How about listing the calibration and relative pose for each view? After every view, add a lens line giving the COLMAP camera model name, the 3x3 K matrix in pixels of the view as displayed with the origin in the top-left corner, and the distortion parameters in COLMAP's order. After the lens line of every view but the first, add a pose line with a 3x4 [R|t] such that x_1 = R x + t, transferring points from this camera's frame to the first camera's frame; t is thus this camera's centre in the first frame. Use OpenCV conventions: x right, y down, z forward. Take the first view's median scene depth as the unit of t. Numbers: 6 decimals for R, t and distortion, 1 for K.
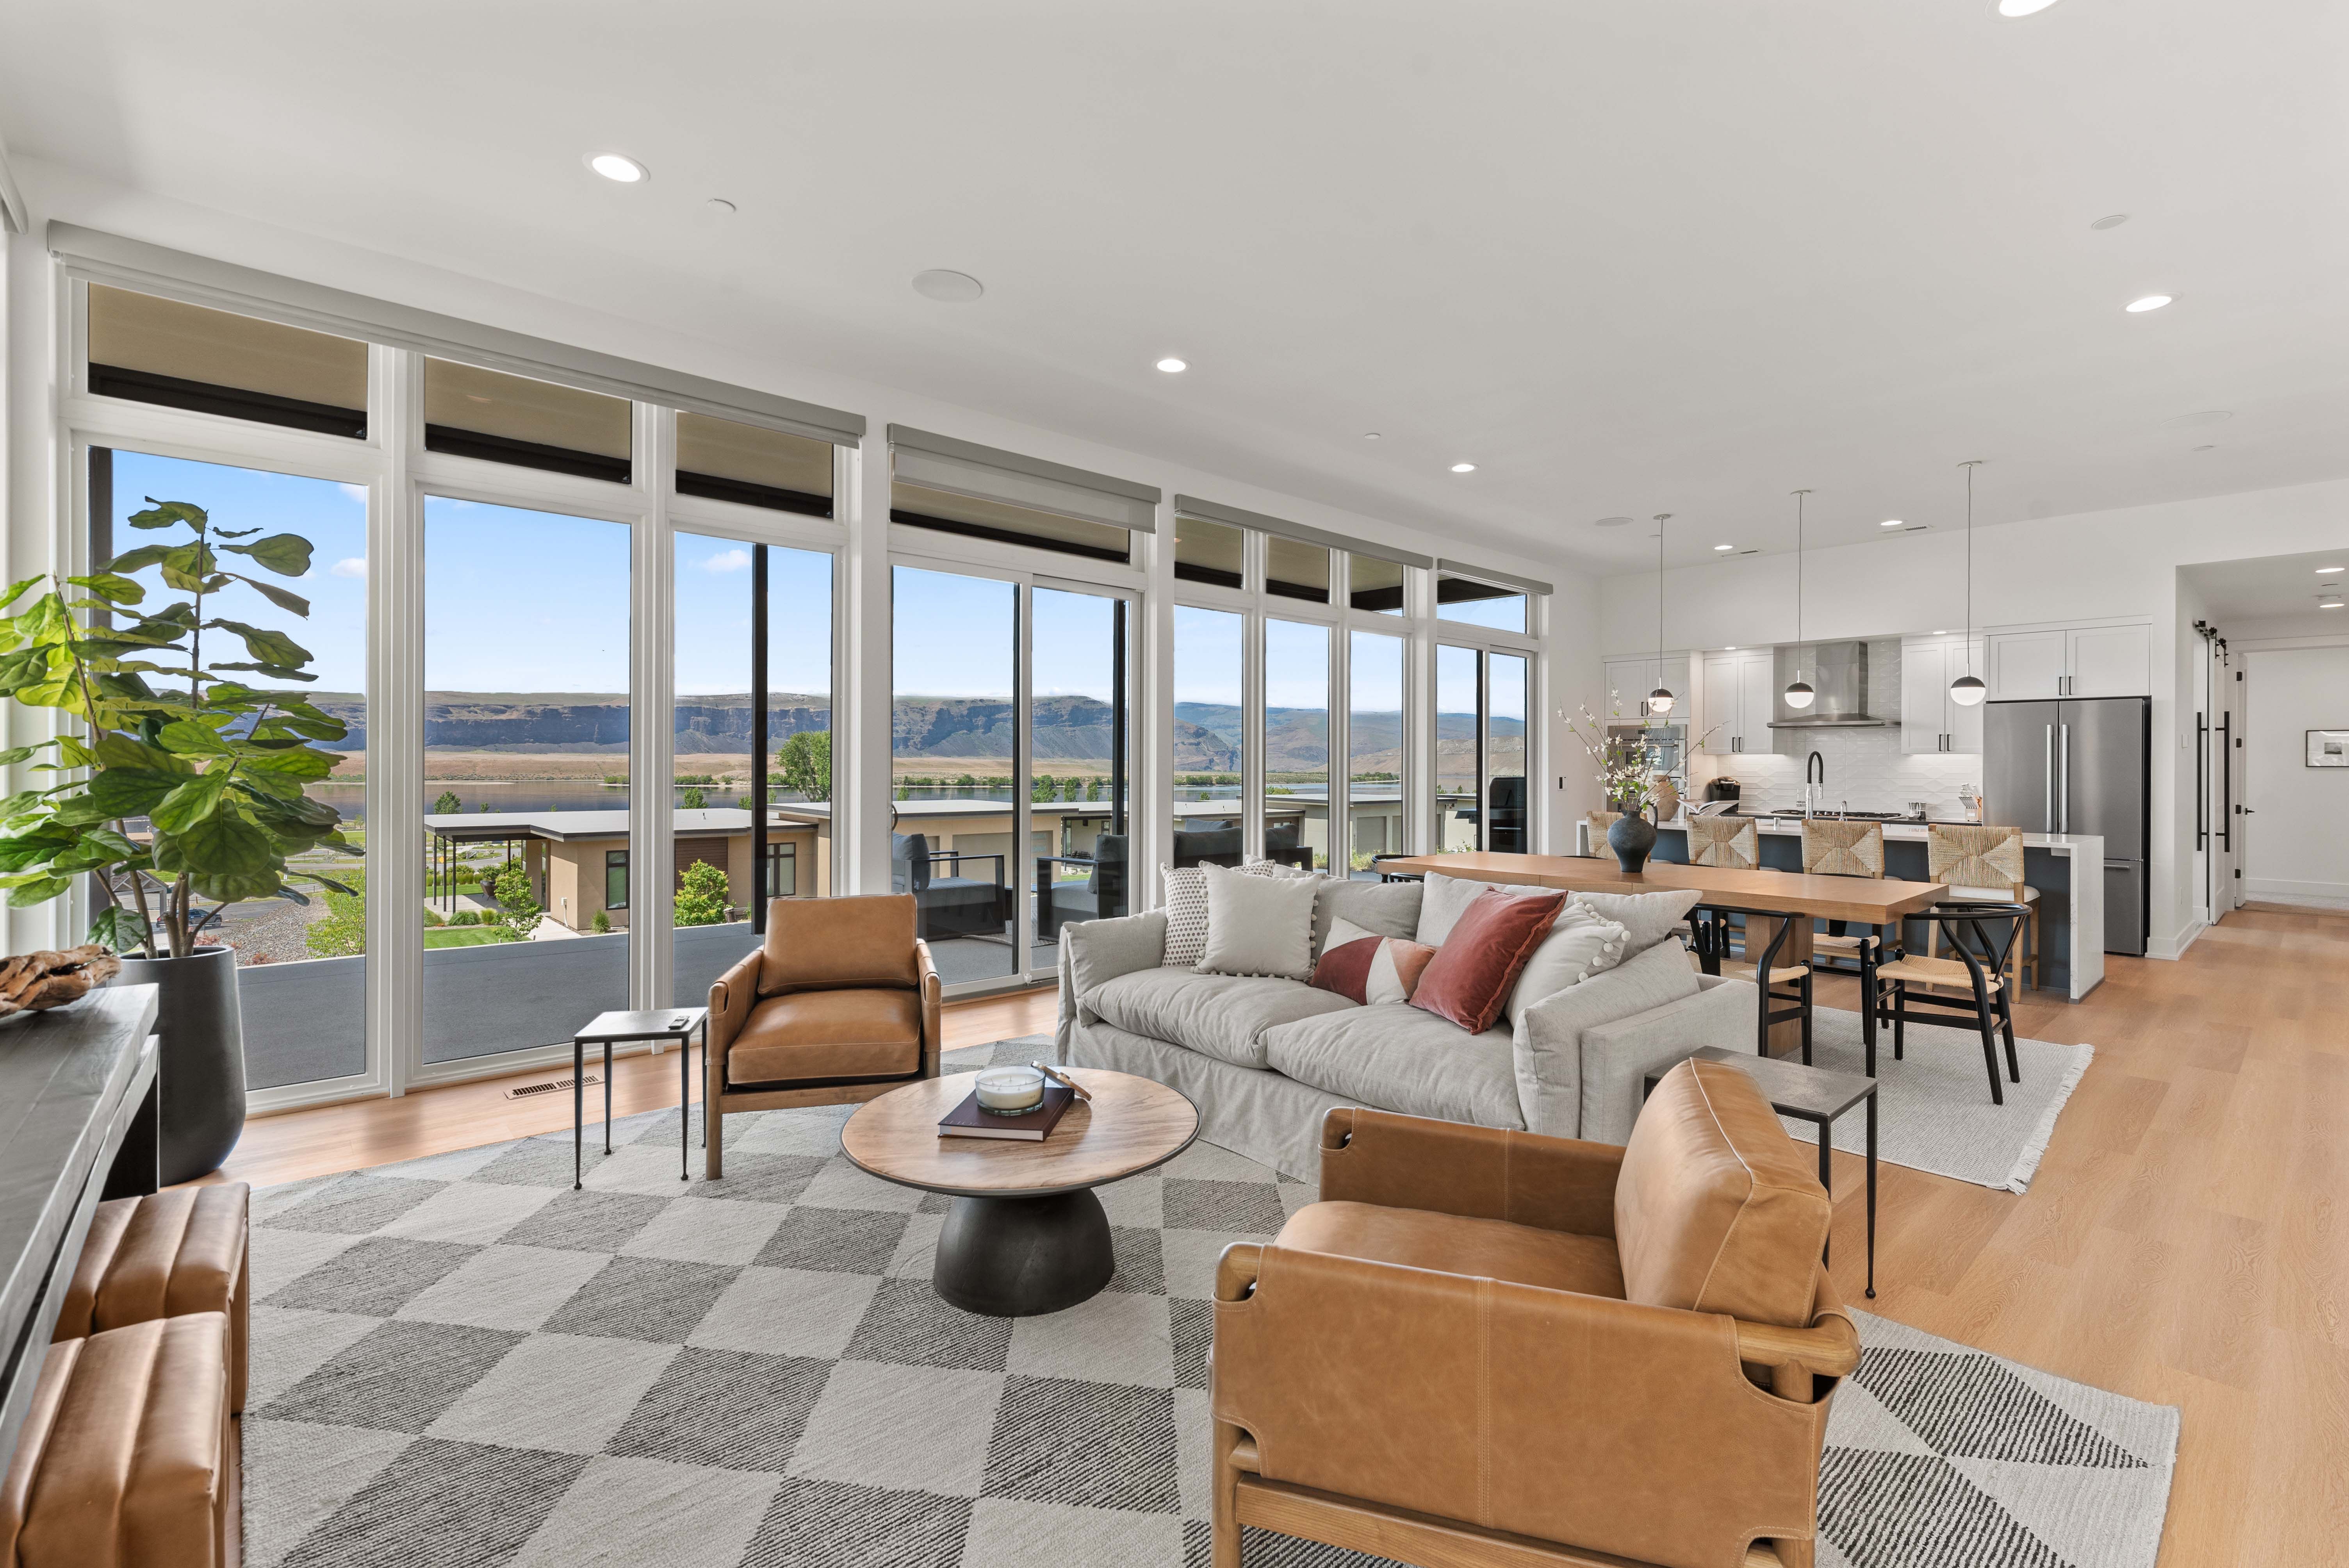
lens RADIAL K [[1025.5, 0, 1192.7], [0, 1025.5, 771.2], [0, 0, 1]] dist [0.003493, -0.000427]
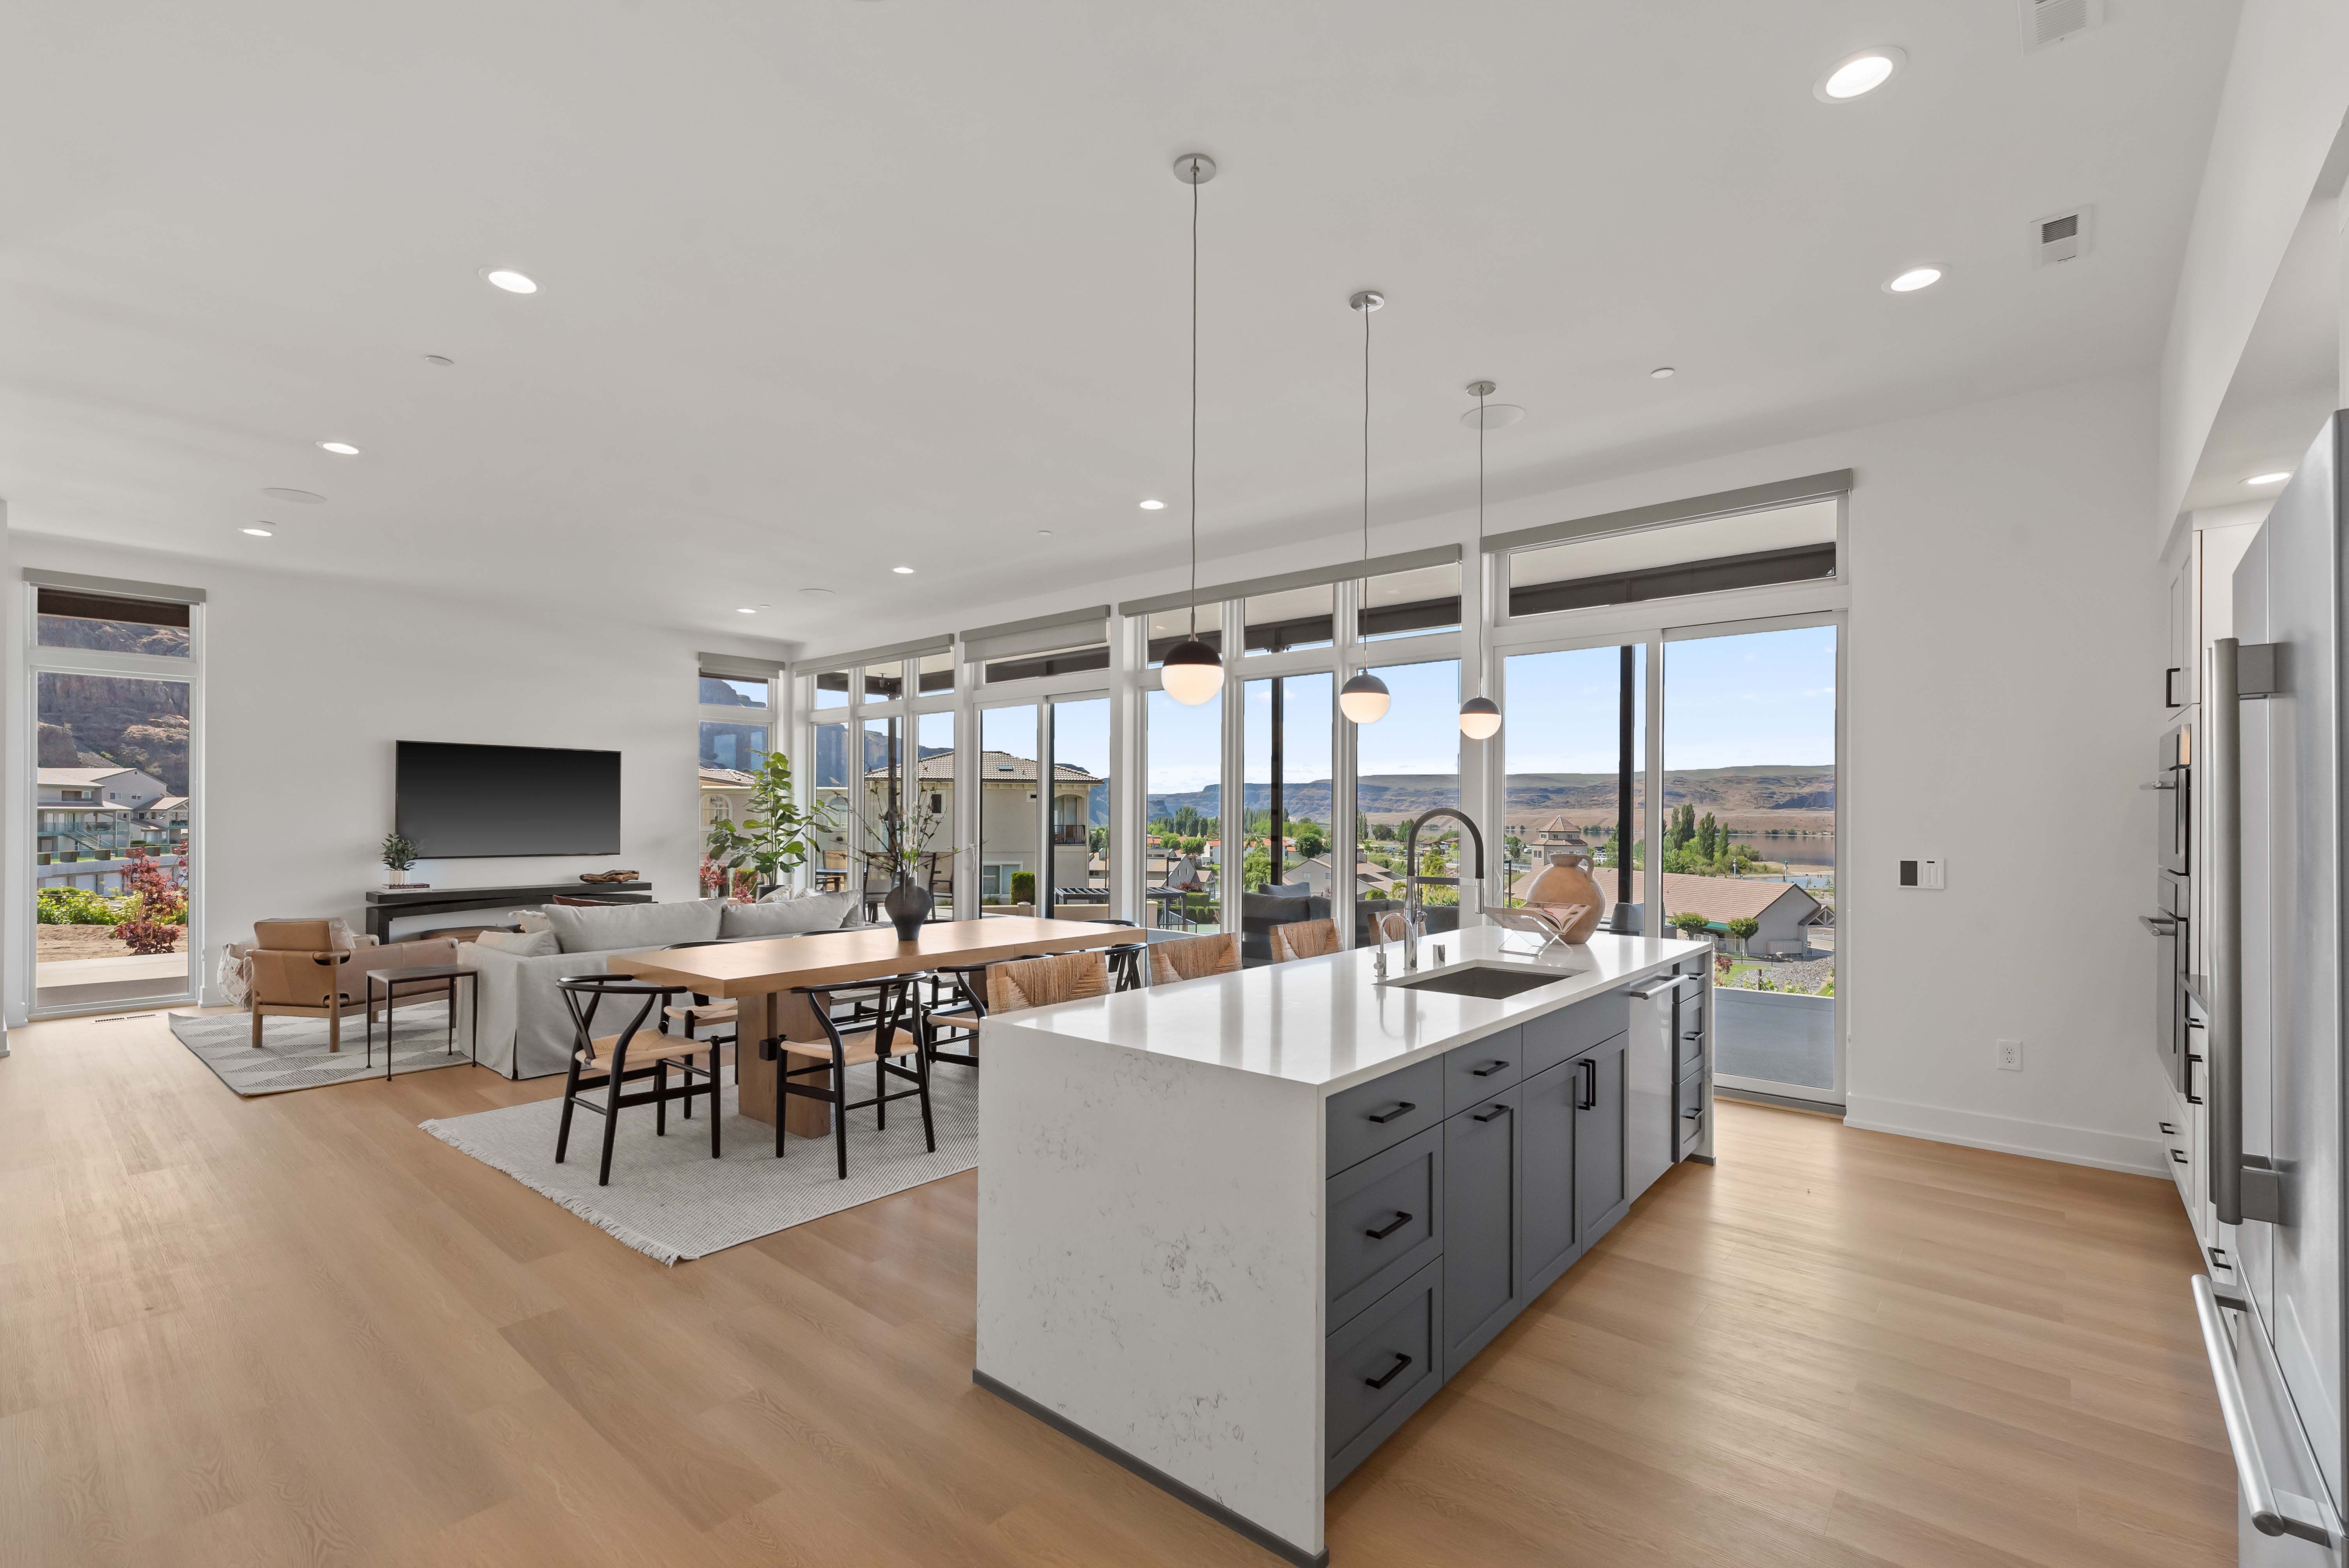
lens RADIAL K [[1025.5, 0, 1204.4], [0, 1025.5, 831.9], [0, 0, 1]] dist [0.003493, -0.000427]
pose [[0.138244, 0.008621, -0.990361, 1.454766], [-0.007629, 0.999942, 0.007640, -0.017422], [0.990369, 0.006499, 0.138301, 1.152003]]
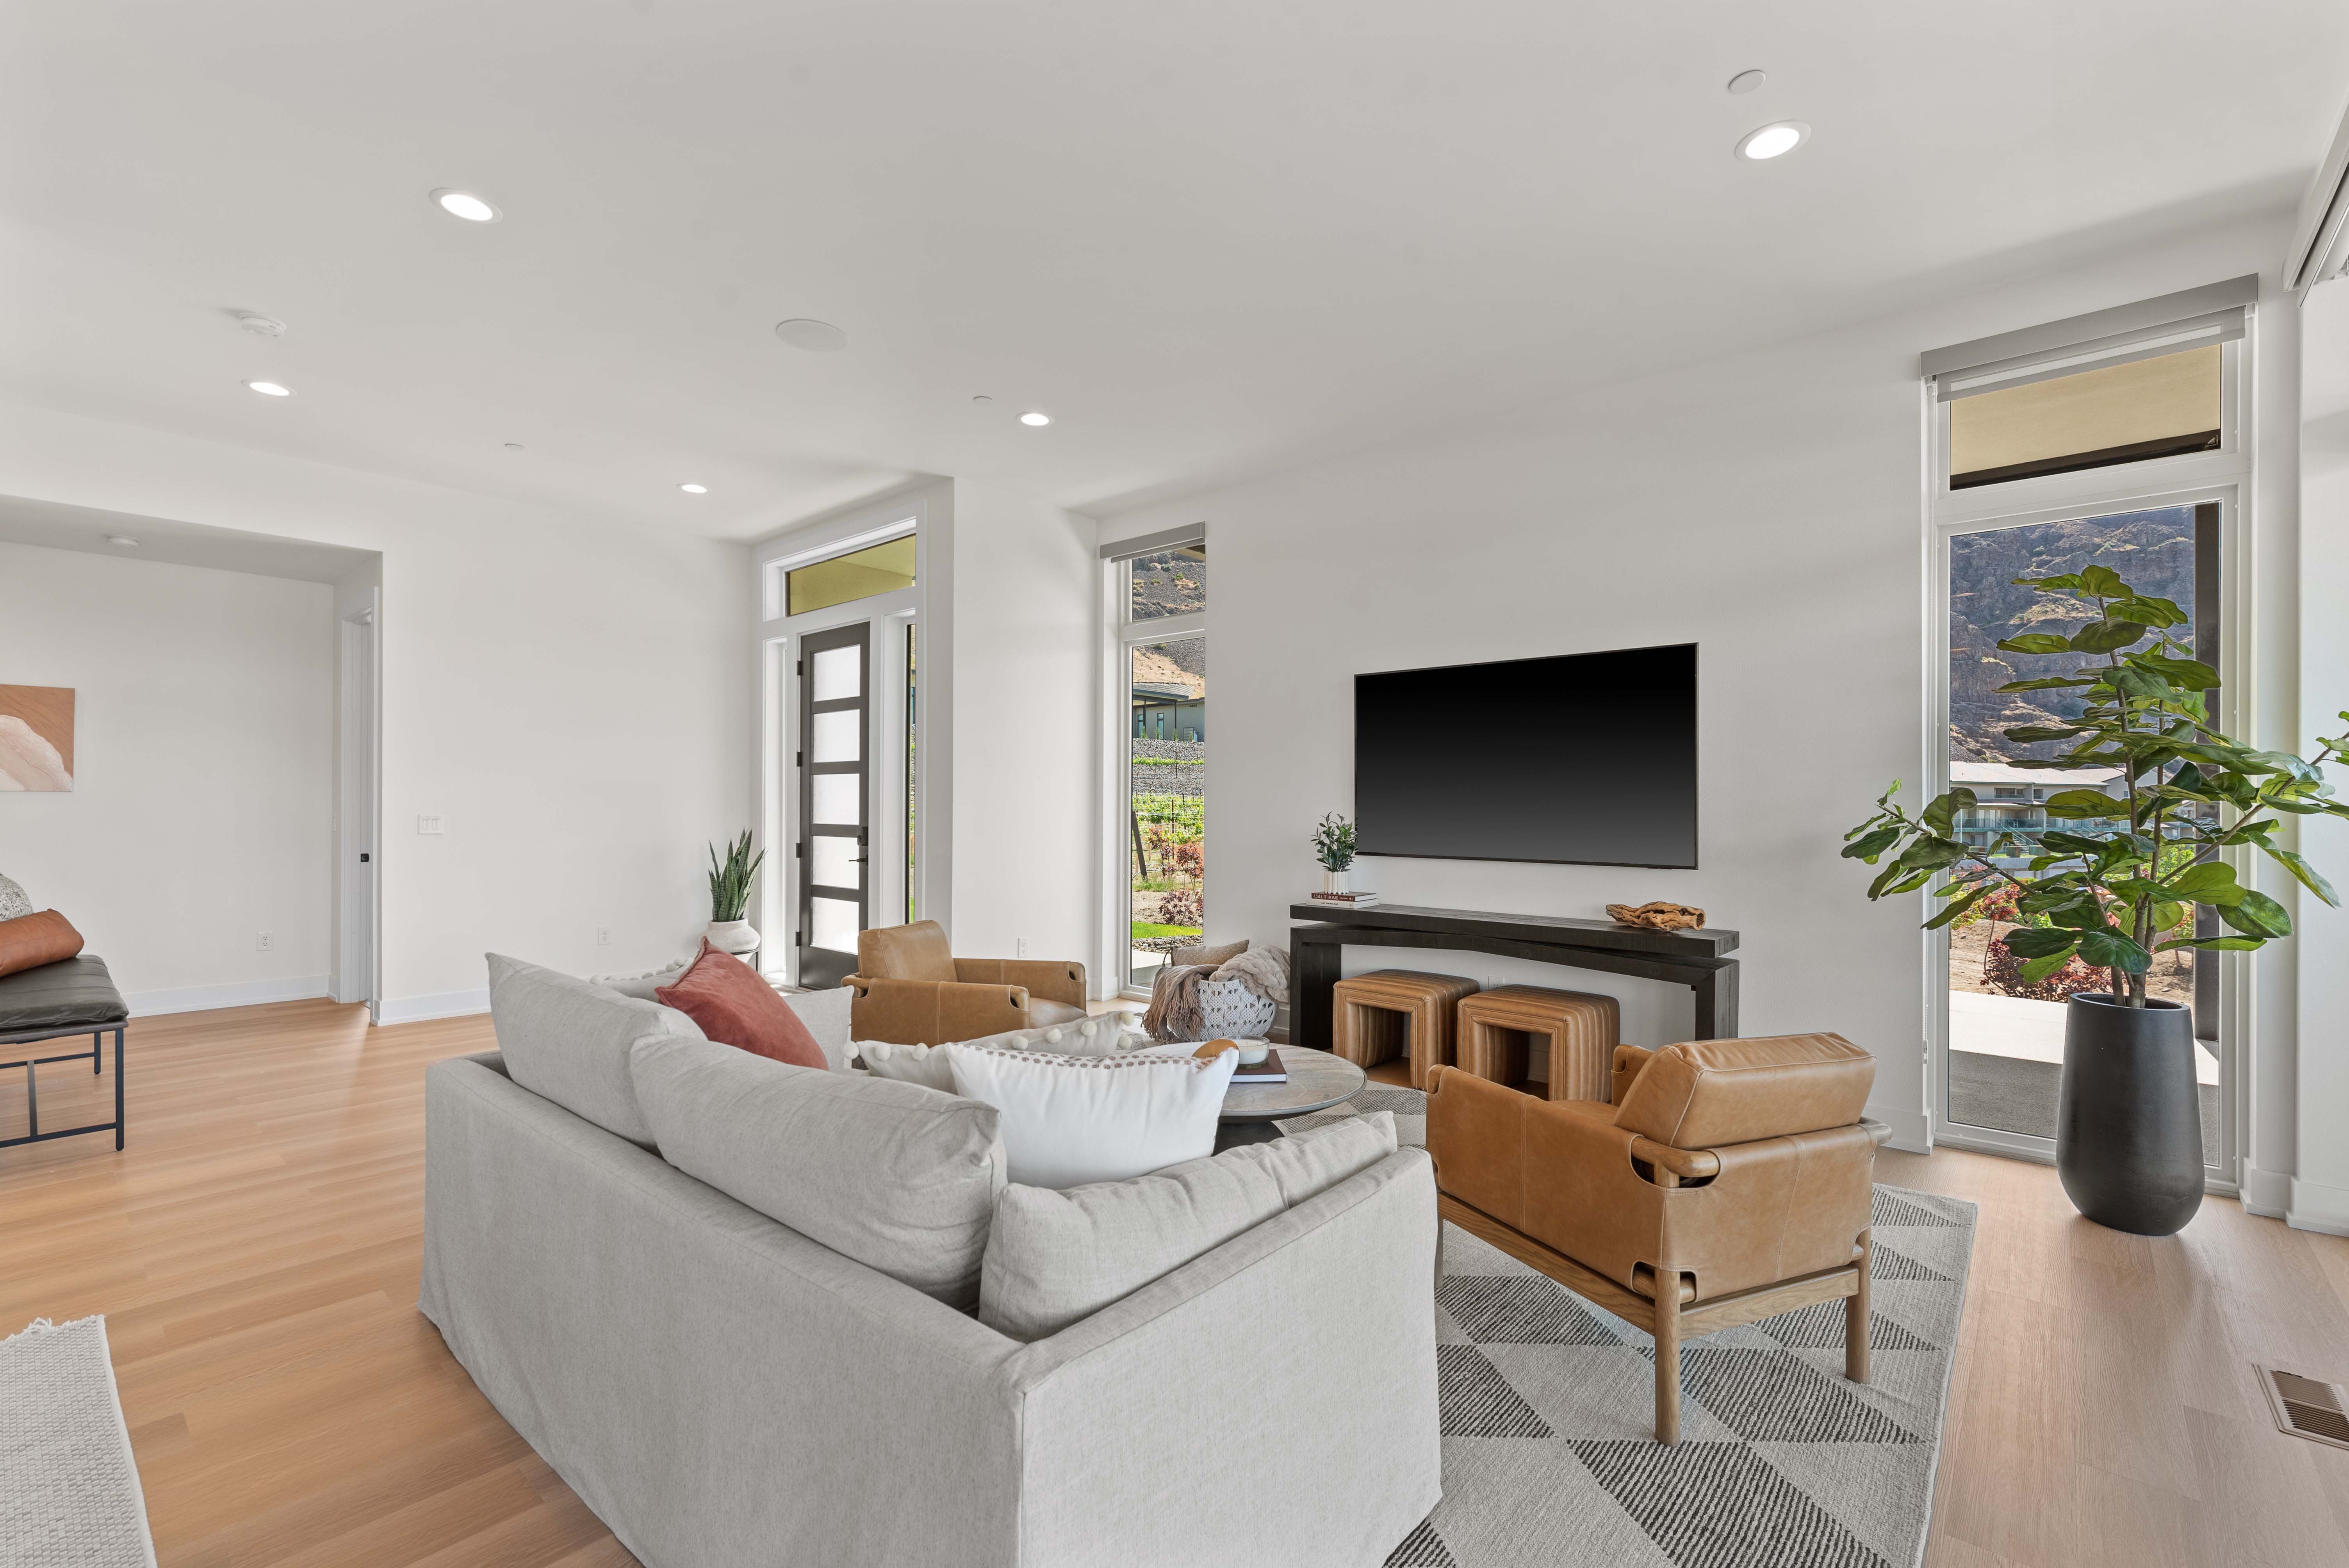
lens RADIAL K [[1025.5, 0, 1182.7], [0, 1025.5, 798.9], [0, 0, 1]] dist [0.003493, -0.000427]
pose [[-0.992430, -0.011400, -0.122283, 0.030477], [-0.011029, 0.999932, -0.003710, -0.004498], [0.122317, -0.002333, -0.992488, 1.152984]]
